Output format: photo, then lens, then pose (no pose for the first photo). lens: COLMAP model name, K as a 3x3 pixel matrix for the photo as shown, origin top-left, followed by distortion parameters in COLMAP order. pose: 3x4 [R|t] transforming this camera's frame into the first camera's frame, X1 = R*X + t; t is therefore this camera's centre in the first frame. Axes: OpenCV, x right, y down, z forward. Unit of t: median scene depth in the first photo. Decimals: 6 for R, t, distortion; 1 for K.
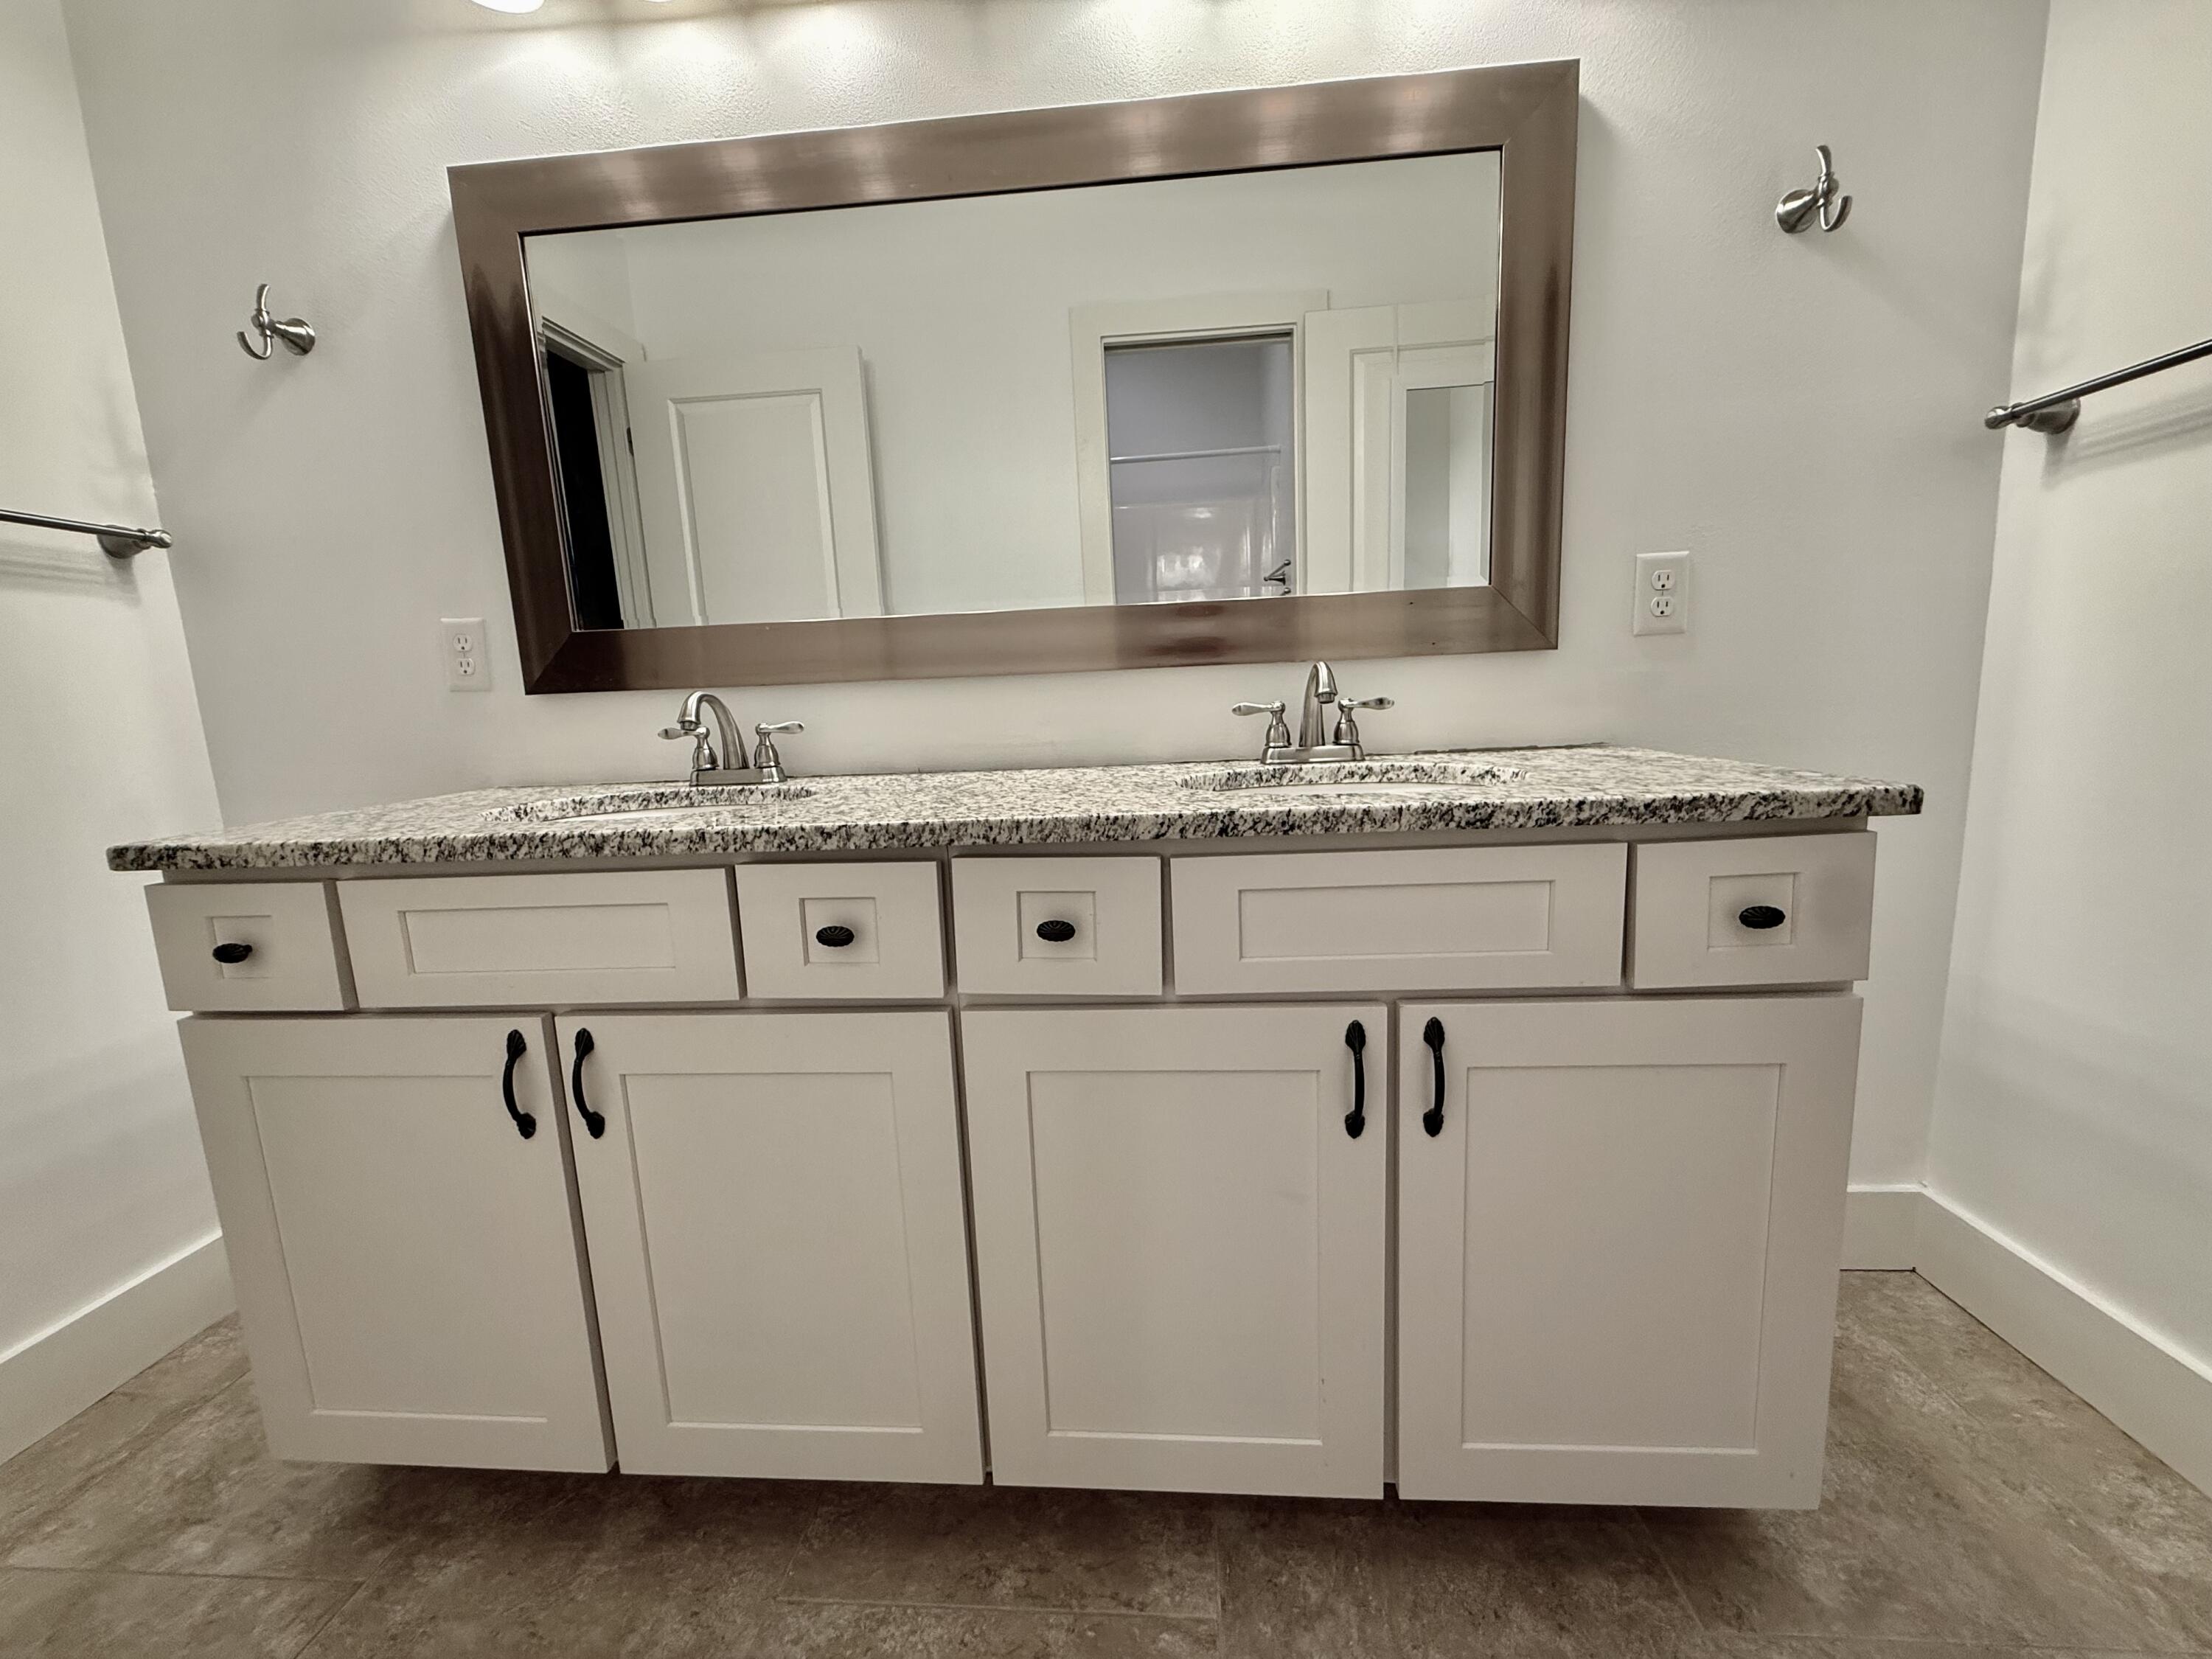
lens RADIAL K [[882.2, 0, 1106.0], [0, 882.2, 829.5], [0, 0, 1]] dist [-0.001326, 0.000487]
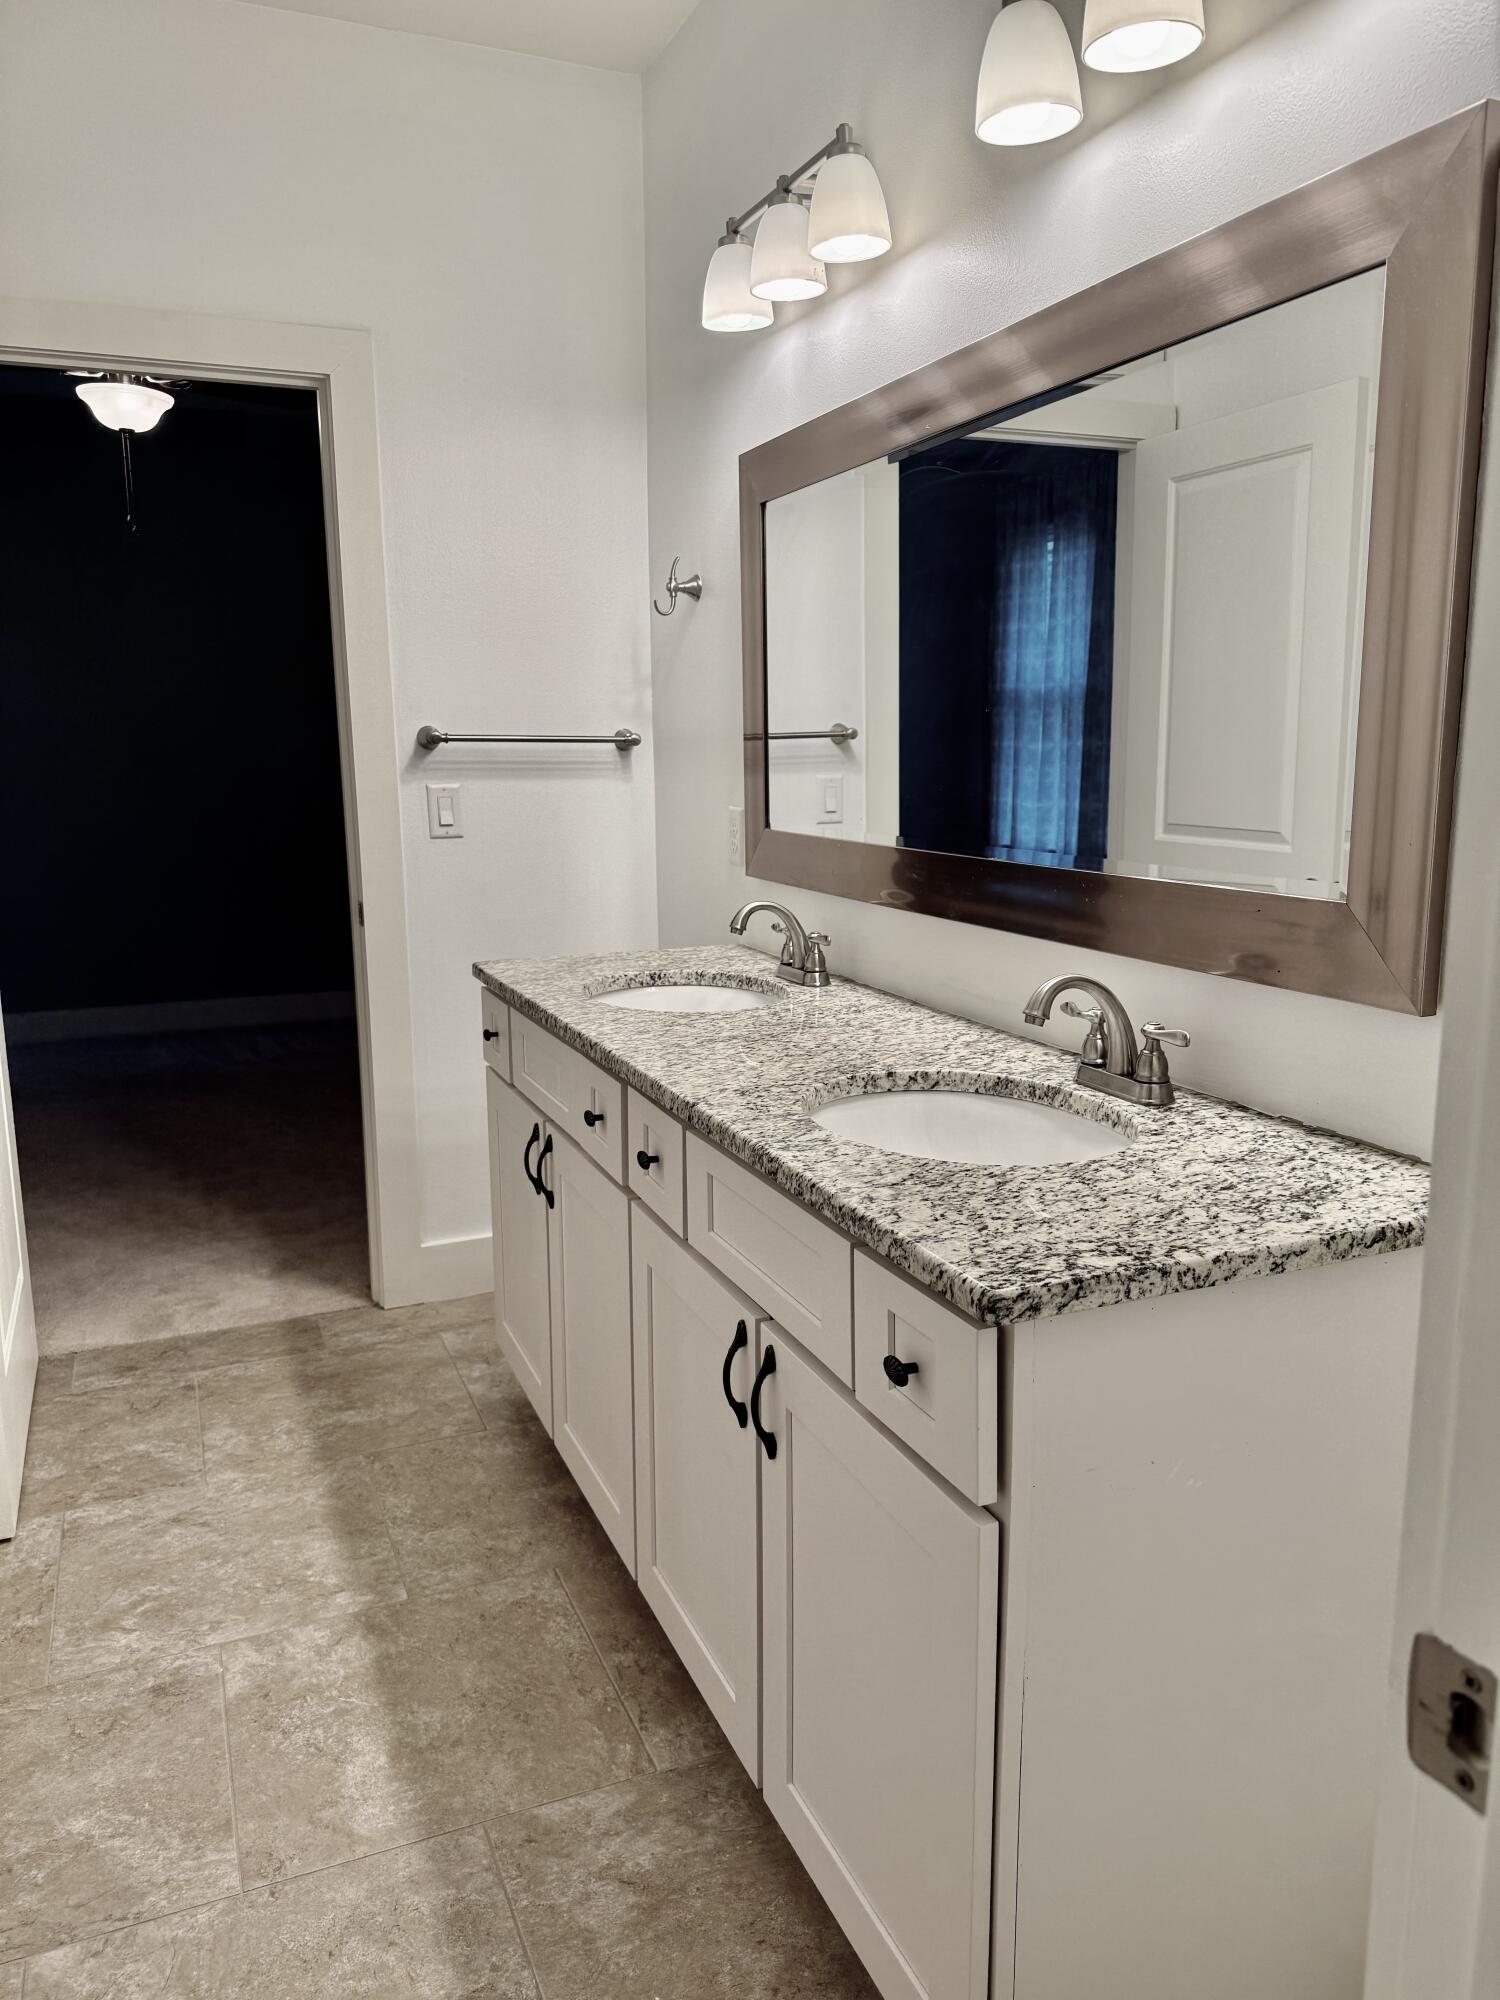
lens RADIAL K [[1396.4, 0, 750.0], [0, 1396.4, 1000.0], [0, 0, 1]] dist [0.110681, -0.176524]
pose [[0.466877, 0.197036, -0.862092, 1.273384], [-0.151629, 0.978261, 0.141471, -0.314629], [0.871226, 0.064669, 0.486604, 0.091917]]
